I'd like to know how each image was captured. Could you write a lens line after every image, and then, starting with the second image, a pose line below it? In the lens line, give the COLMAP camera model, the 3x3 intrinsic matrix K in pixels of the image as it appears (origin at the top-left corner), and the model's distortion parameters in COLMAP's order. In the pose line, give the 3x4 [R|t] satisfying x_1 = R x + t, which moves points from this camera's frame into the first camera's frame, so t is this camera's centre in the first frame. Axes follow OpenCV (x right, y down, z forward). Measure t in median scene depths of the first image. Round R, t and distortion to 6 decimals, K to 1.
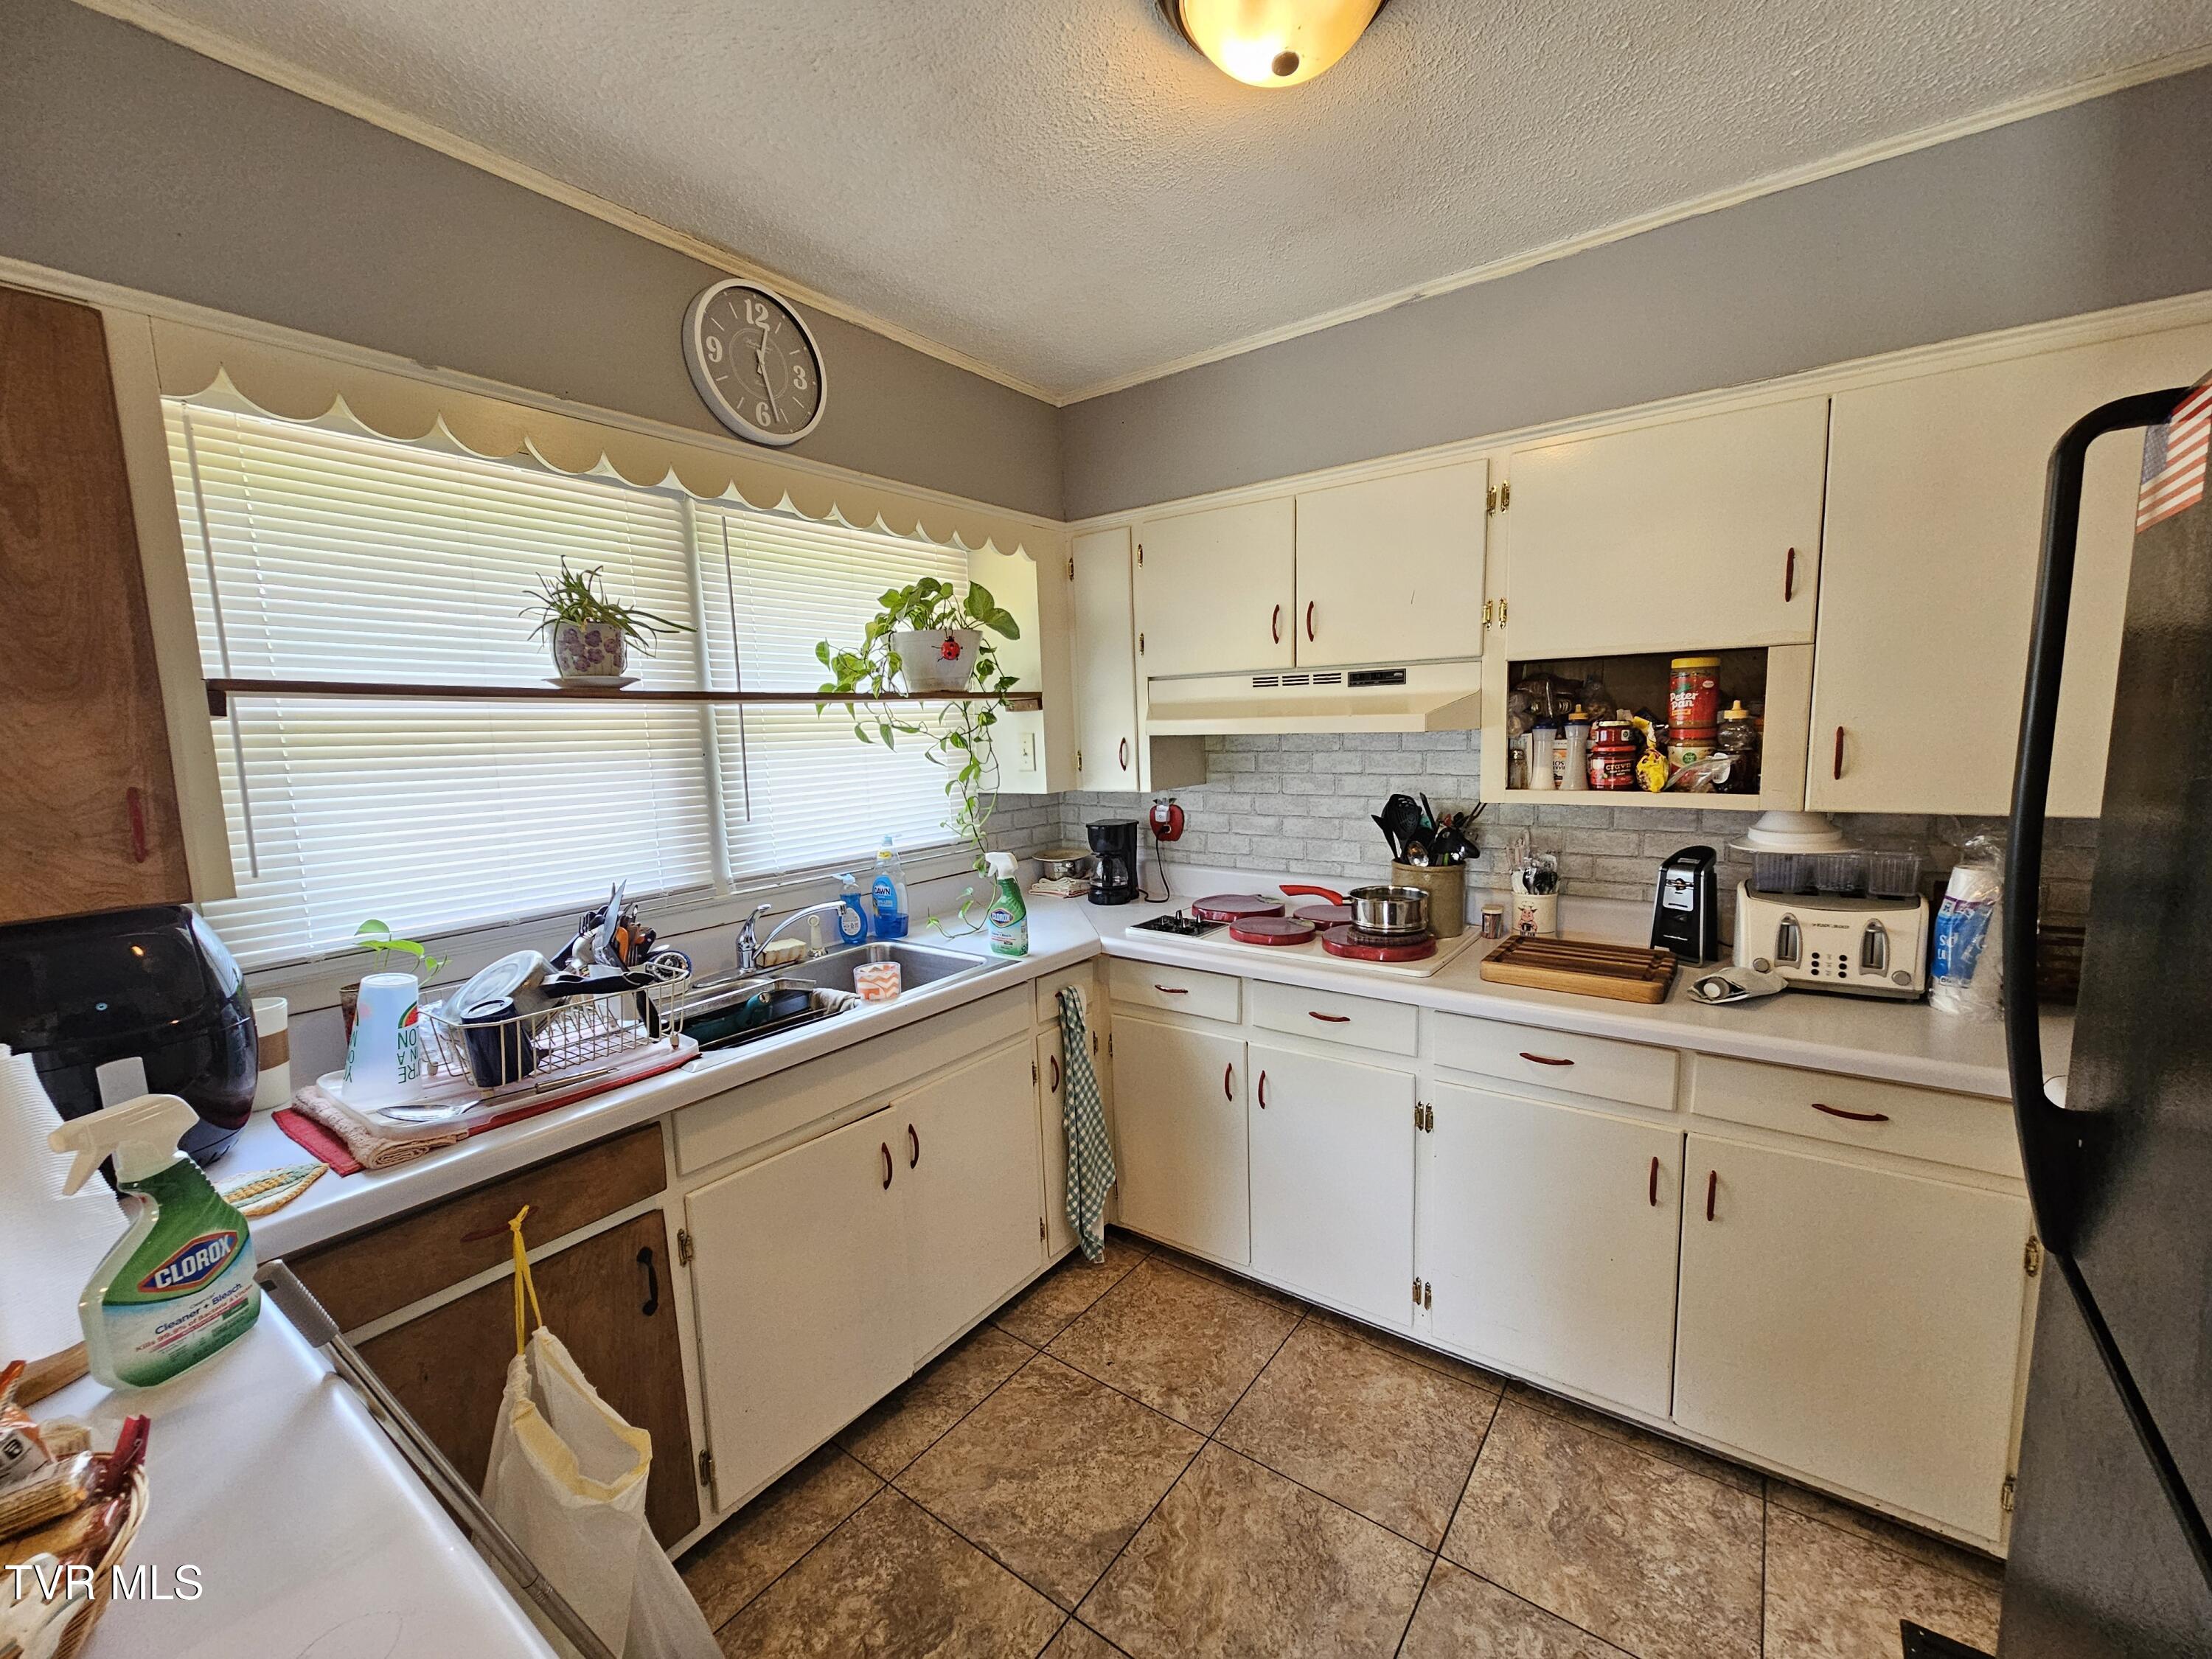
lens RADIAL K [[903.1, 0, 1107.1], [0, 903.1, 849.1], [0, 0, 1]] dist [-0.000194, 0.000098]
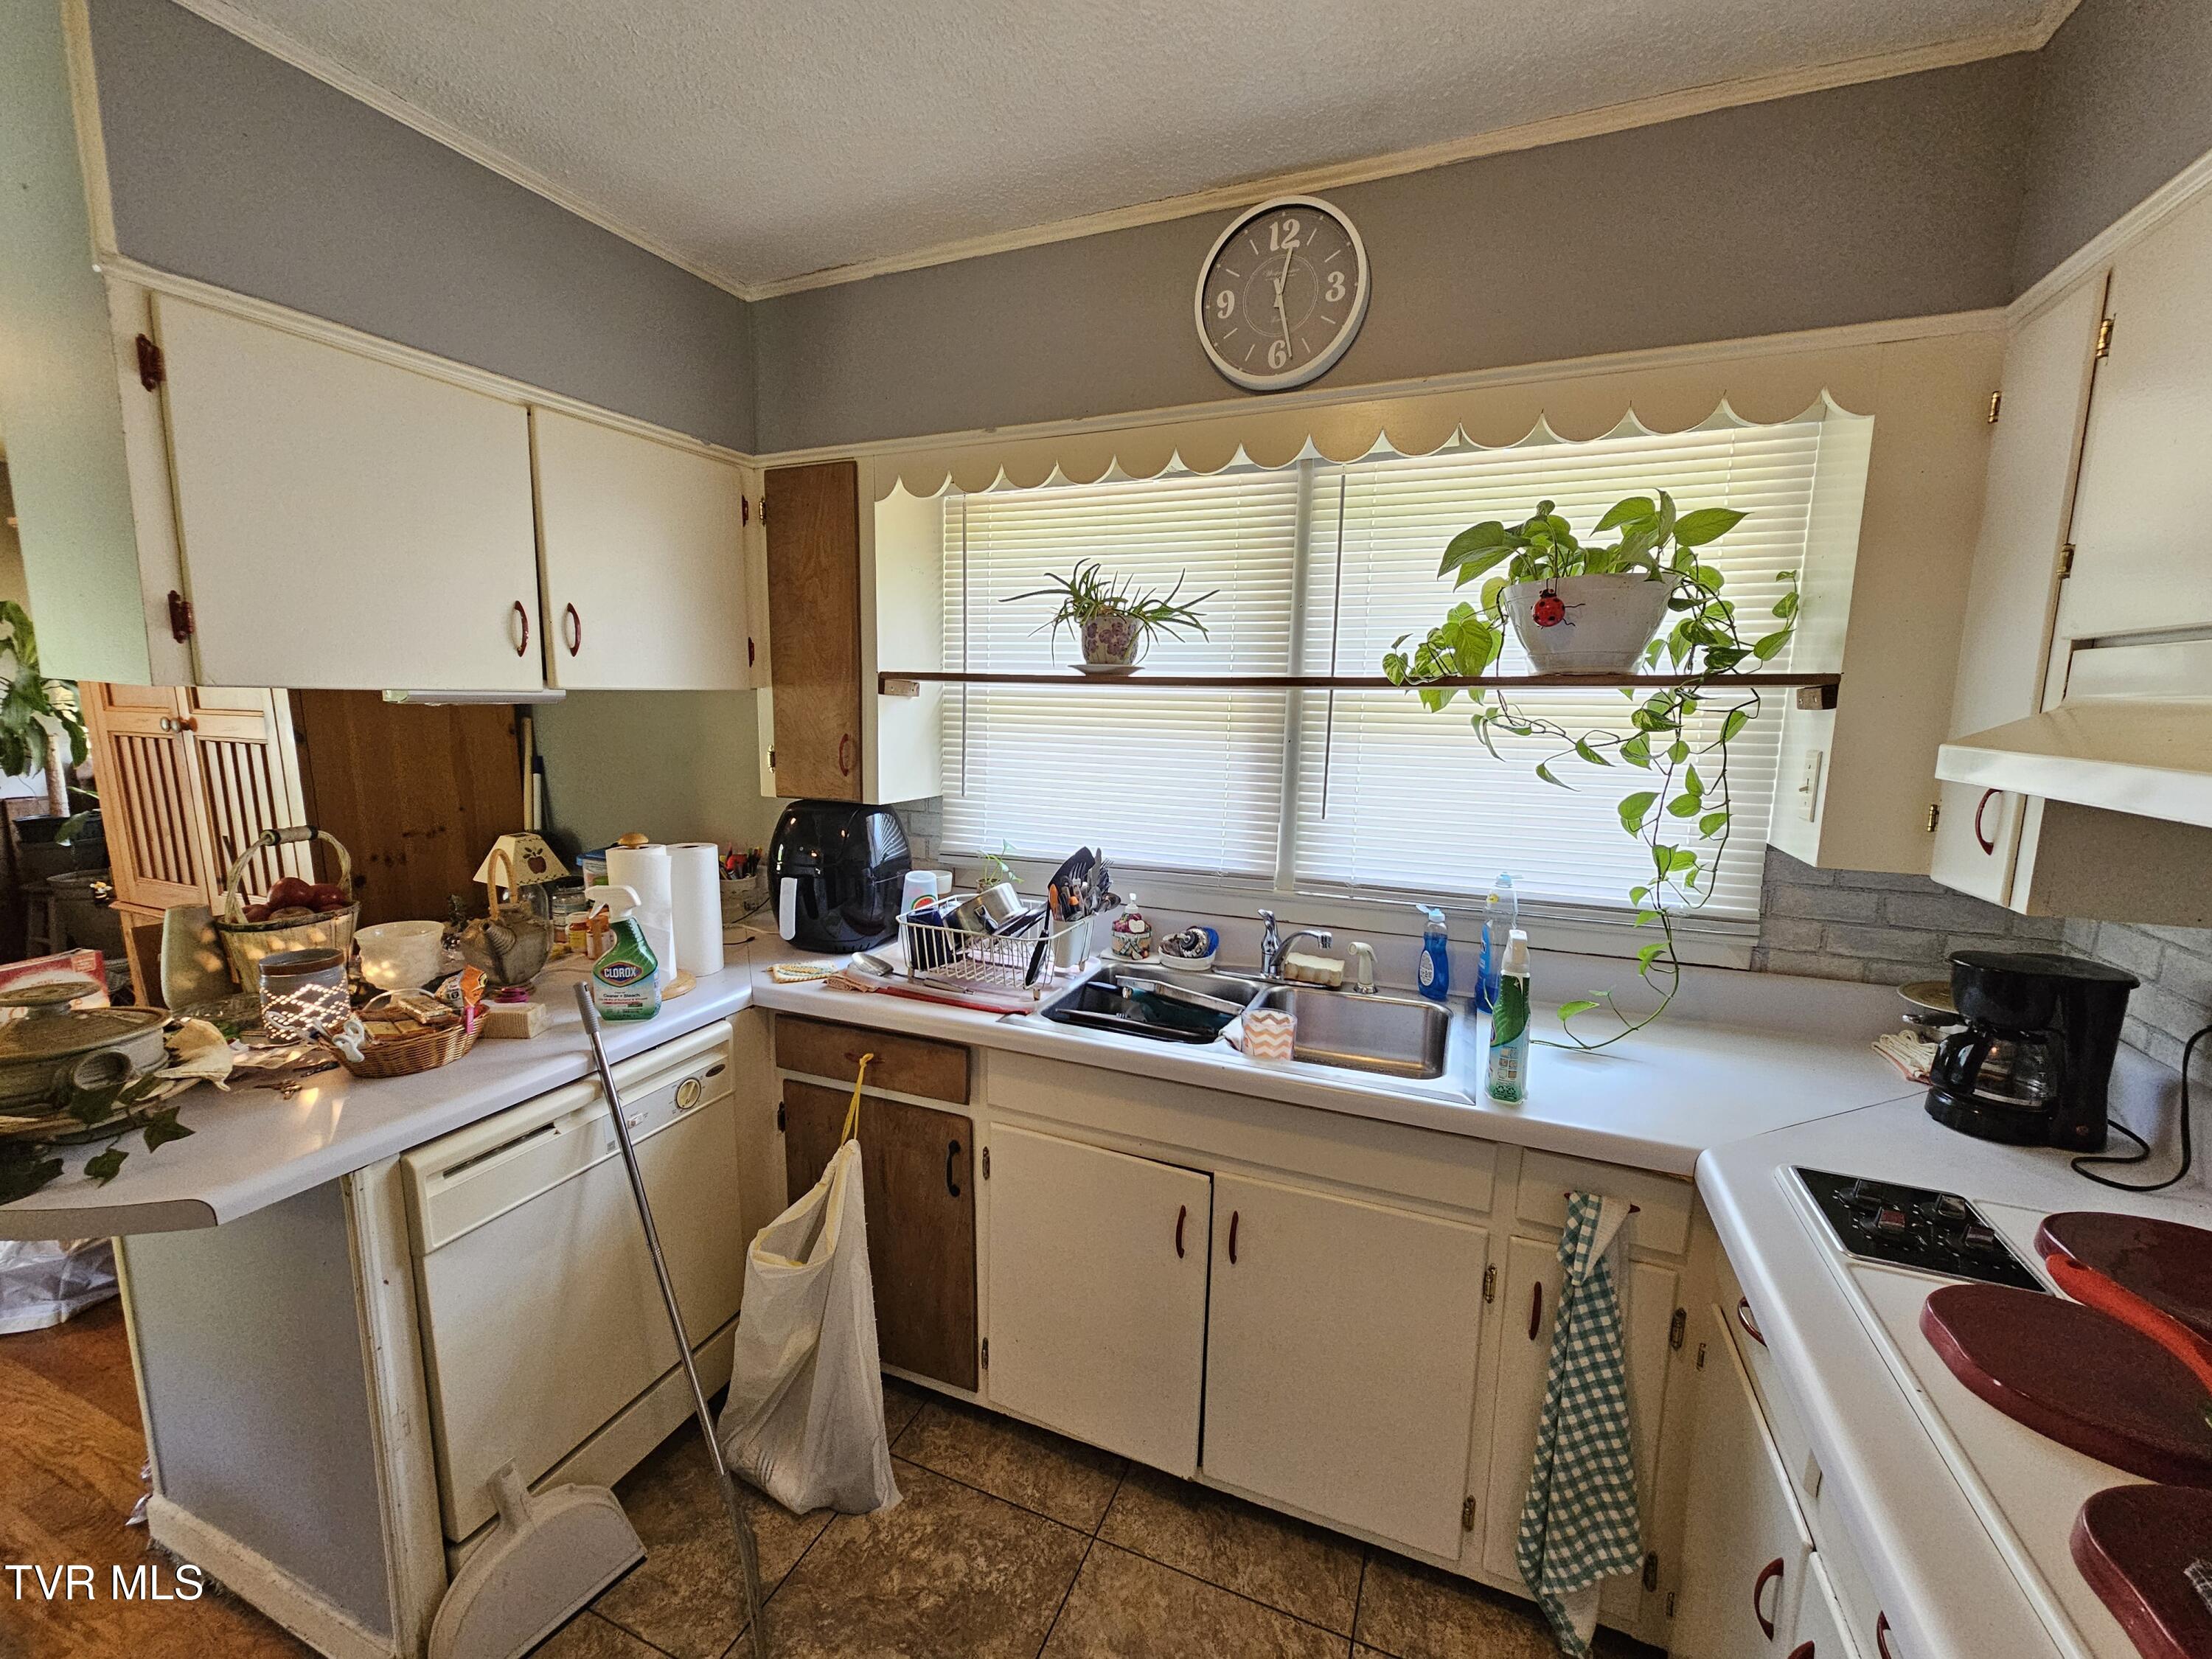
lens RADIAL K [[903.1, 0, 1107.1], [0, 903.1, 849.1], [0, 0, 1]] dist [-0.000194, 0.000098]
pose [[0.230882, 0.194520, -0.953339, 0.432743], [-0.154495, 0.974710, 0.161465, -0.118536], [0.960638, 0.110007, 0.255095, 0.590392]]
